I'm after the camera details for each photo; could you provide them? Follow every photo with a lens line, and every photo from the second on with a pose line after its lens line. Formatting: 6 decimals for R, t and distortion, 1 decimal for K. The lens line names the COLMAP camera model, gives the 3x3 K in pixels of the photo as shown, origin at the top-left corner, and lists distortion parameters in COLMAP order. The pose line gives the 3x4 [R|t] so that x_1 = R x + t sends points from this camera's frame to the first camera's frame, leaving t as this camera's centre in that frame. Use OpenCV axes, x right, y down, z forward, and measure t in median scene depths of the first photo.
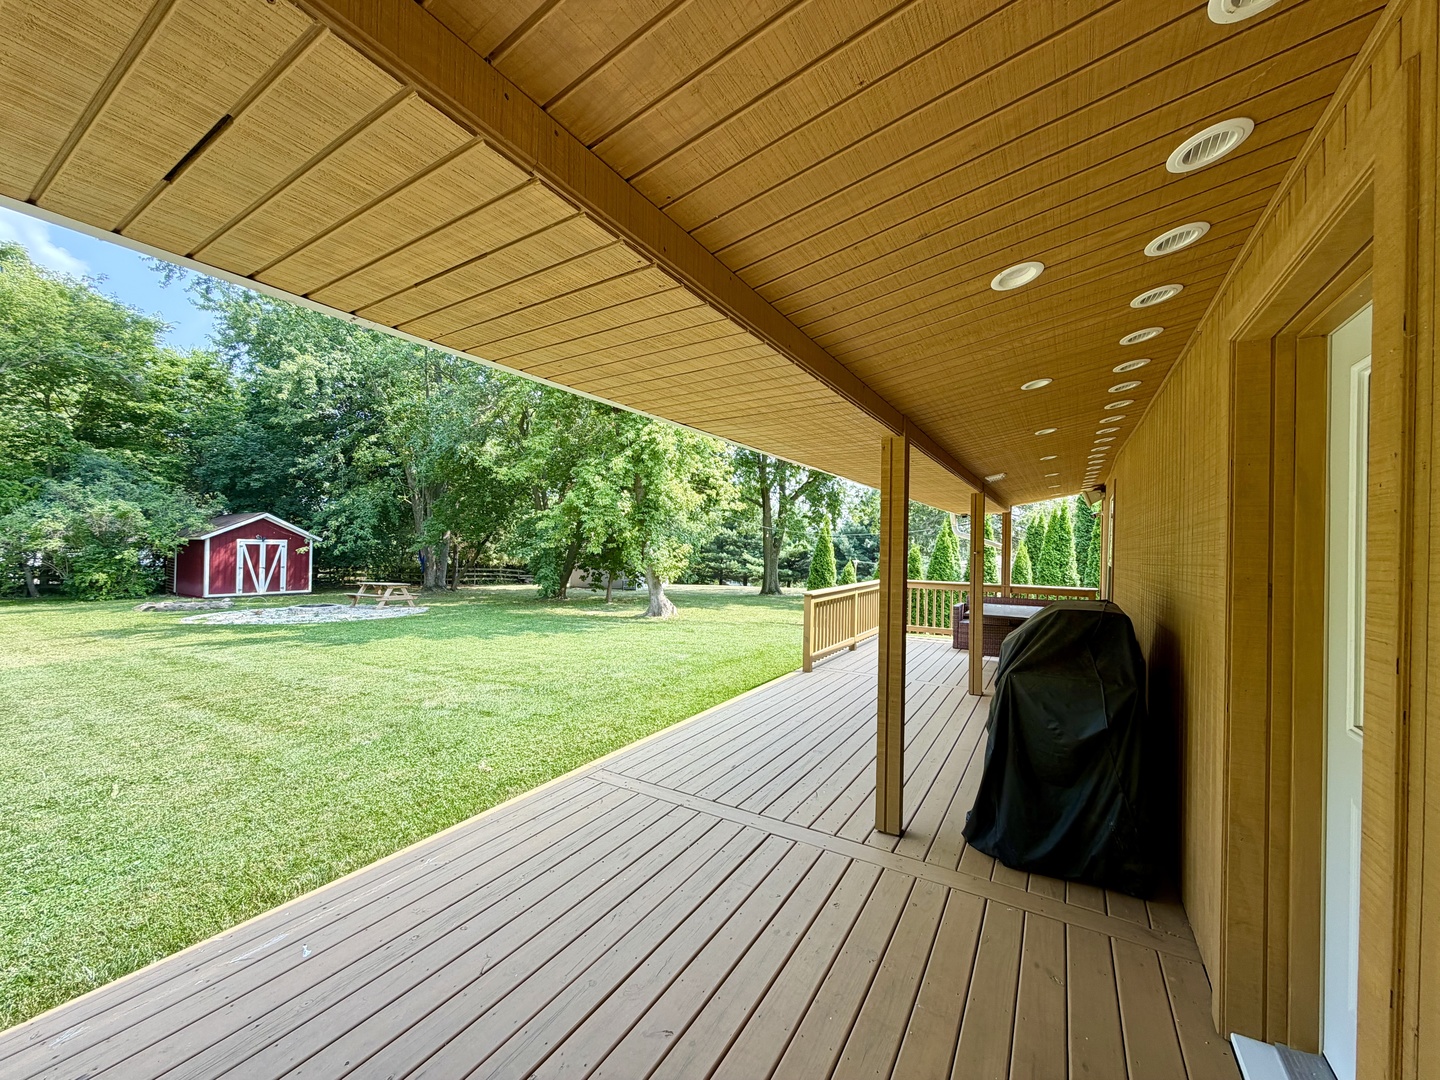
lens RADIAL K [[572.1, 0, 718.8], [0, 572.1, 543.8], [0, 0, 1]] dist [-0.001479, 0.000582]
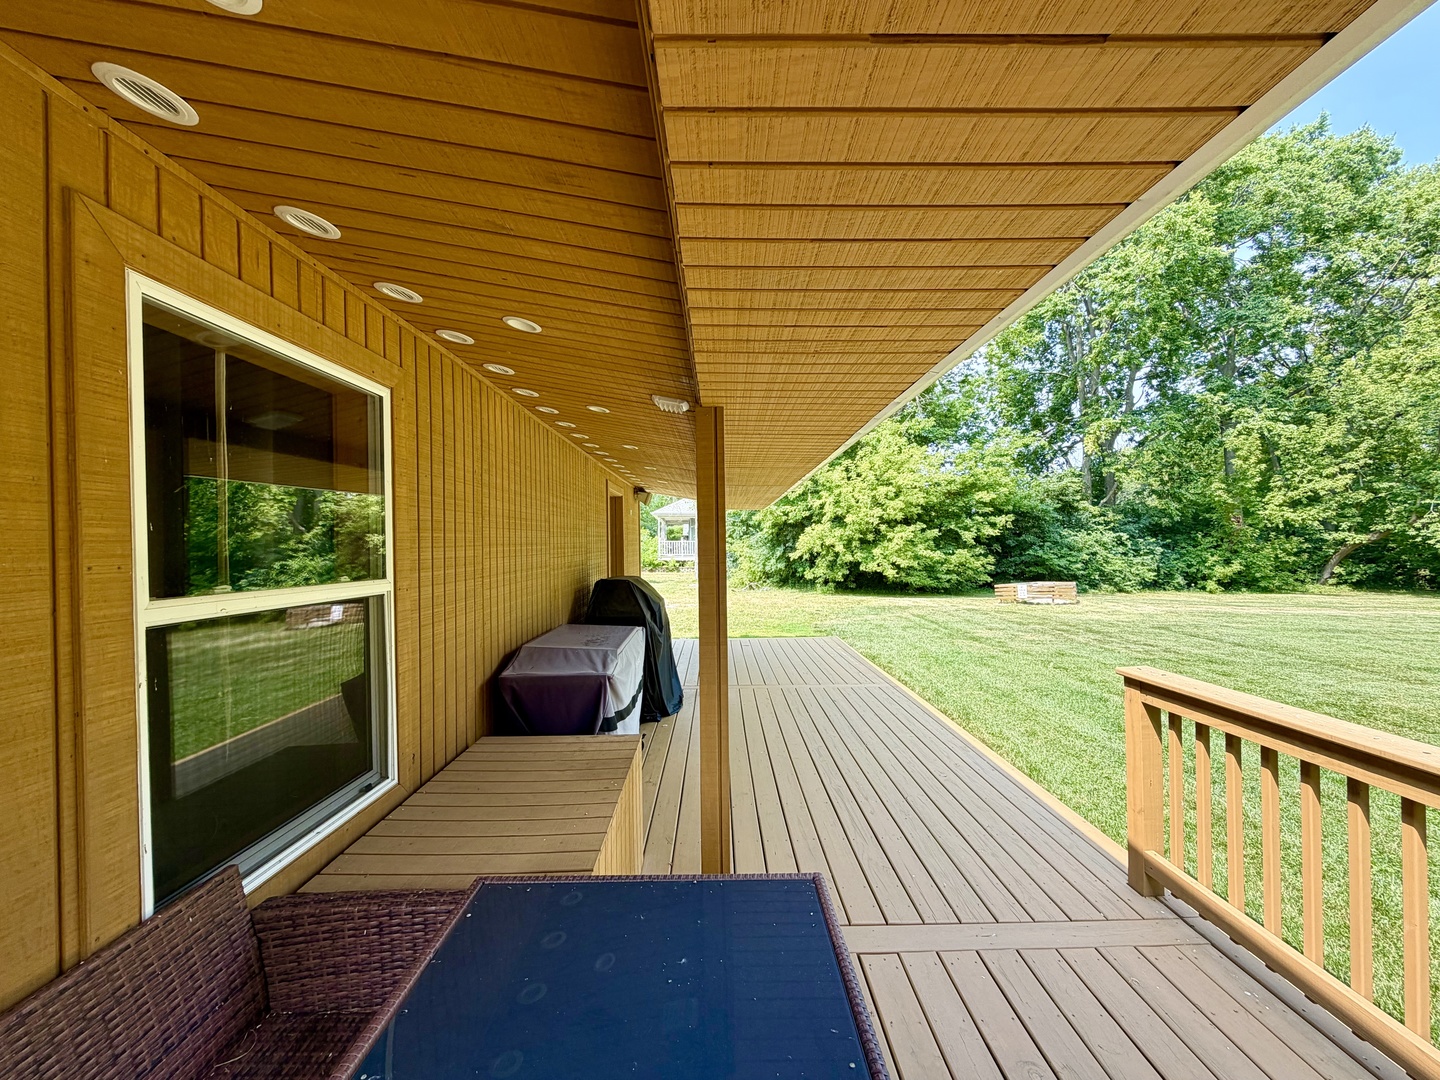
lens RADIAL K [[572.1, 0, 721.7], [0, 572.1, 540.7], [0, 0, 1]] dist [-0.001479, 0.000582]
pose [[-0.853278, -0.014326, -0.521259, 0.164081], [-0.005835, 0.999822, -0.017926, 0.003300], [0.521423, -0.012254, -0.853210, 0.336136]]
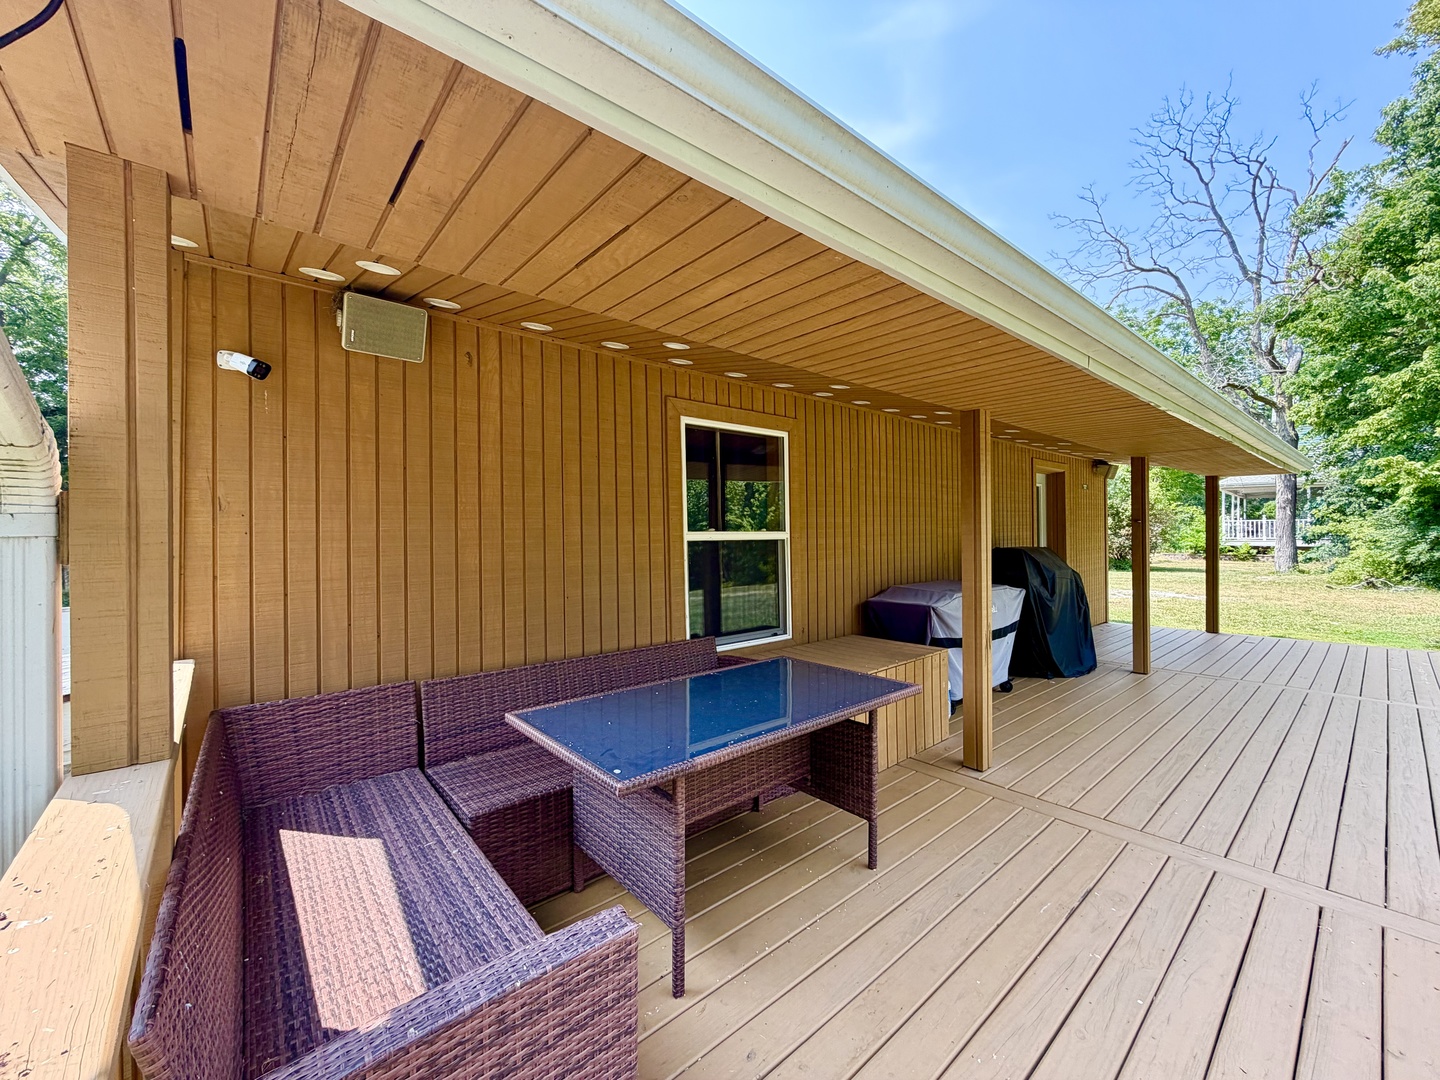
lens RADIAL K [[572.1, 0, 717.5], [0, 572.1, 535.1], [0, 0, 1]] dist [-0.001479, 0.000582]
pose [[-0.948364, -0.007779, 0.317090, 0.127843], [-0.006463, 0.999966, 0.005203, 0.008173], [-0.317119, 0.002885, -0.948381, 0.400878]]
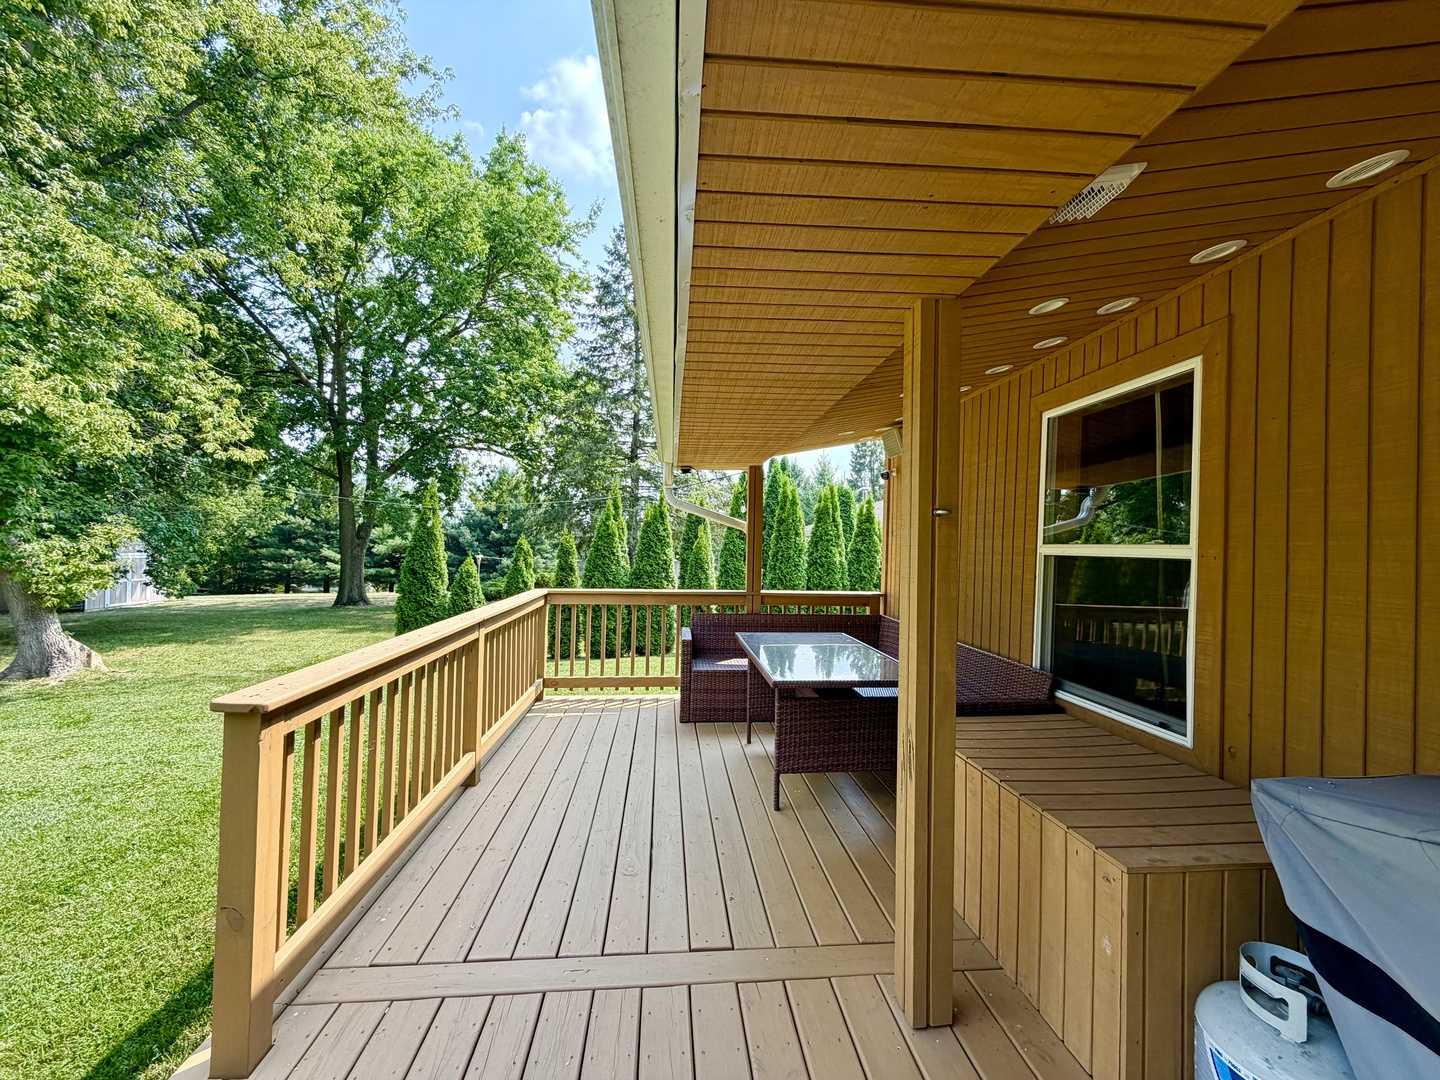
lens RADIAL K [[572.1, 0, 715.2], [0, 572.1, 542.3], [0, 0, 1]] dist [-0.001479, 0.000582]
pose [[0.809927, -0.000288, 0.586530, 0.049401], [-0.003226, 0.999983, 0.004946, 0.007301], [-0.586522, -0.005898, 0.809912, 0.206496]]
